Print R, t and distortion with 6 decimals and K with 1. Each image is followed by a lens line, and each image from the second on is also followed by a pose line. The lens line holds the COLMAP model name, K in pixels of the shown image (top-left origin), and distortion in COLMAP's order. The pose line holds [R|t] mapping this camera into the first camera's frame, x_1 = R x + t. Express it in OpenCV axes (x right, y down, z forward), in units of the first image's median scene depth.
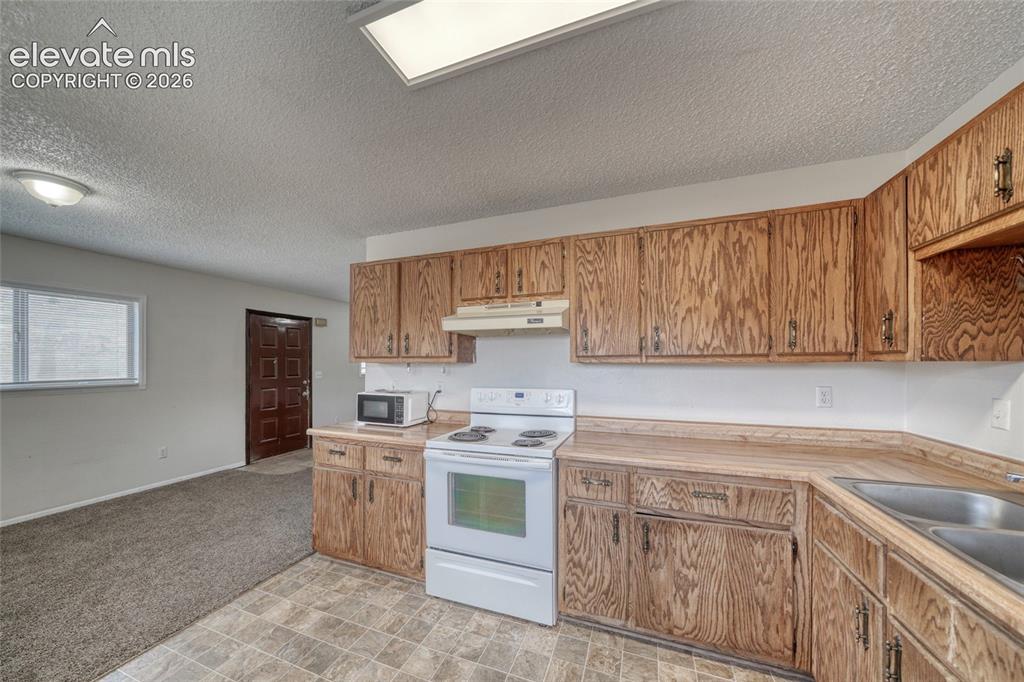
lens RADIAL K [[350.1, 0, 508.3], [0, 350.1, 365.1], [0, 0, 1]] dist [-0.007641, 0.000213]
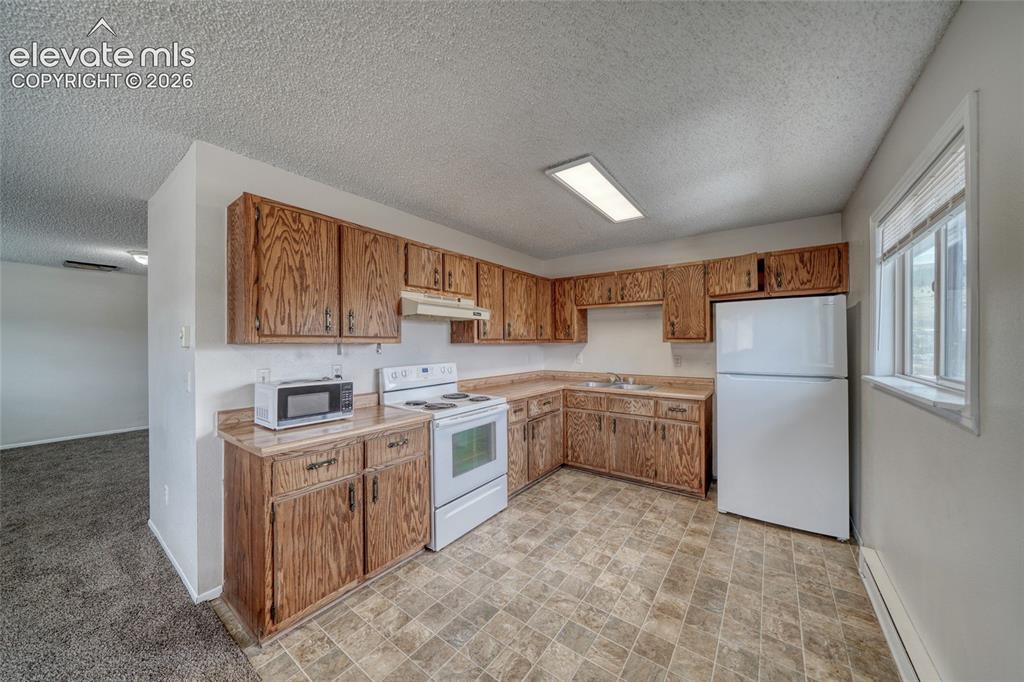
lens RADIAL K [[350.1, 0, 509.5], [0, 350.1, 339.1], [0, 0, 1]] dist [-0.007641, 0.000213]
pose [[0.279204, 0.010388, 0.960176, -1.194476], [0.008135, 0.999880, -0.013183, -0.003118], [-0.960197, 0.011491, 0.279086, 0.443459]]
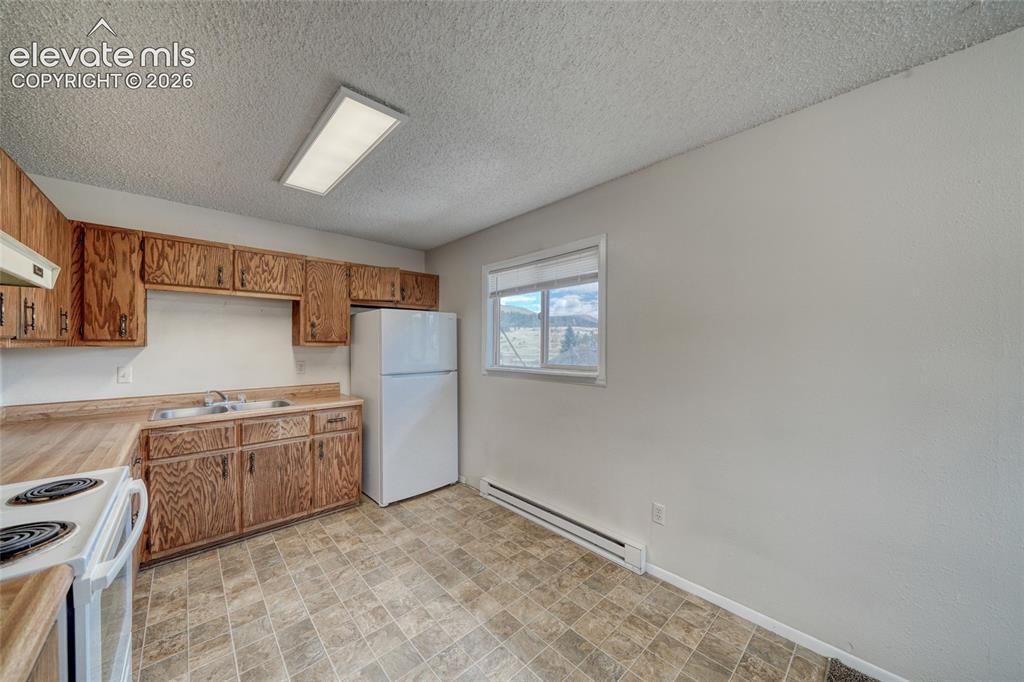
lens RADIAL K [[350.1, 0, 510.3], [0, 350.1, 344.0], [0, 0, 1]] dist [-0.007641, 0.000213]
pose [[-0.887533, 0.005799, 0.460707, -0.788886], [0.006884, 0.999976, 0.000675, -0.006388], [-0.460692, 0.003770, -0.887552, 1.061730]]
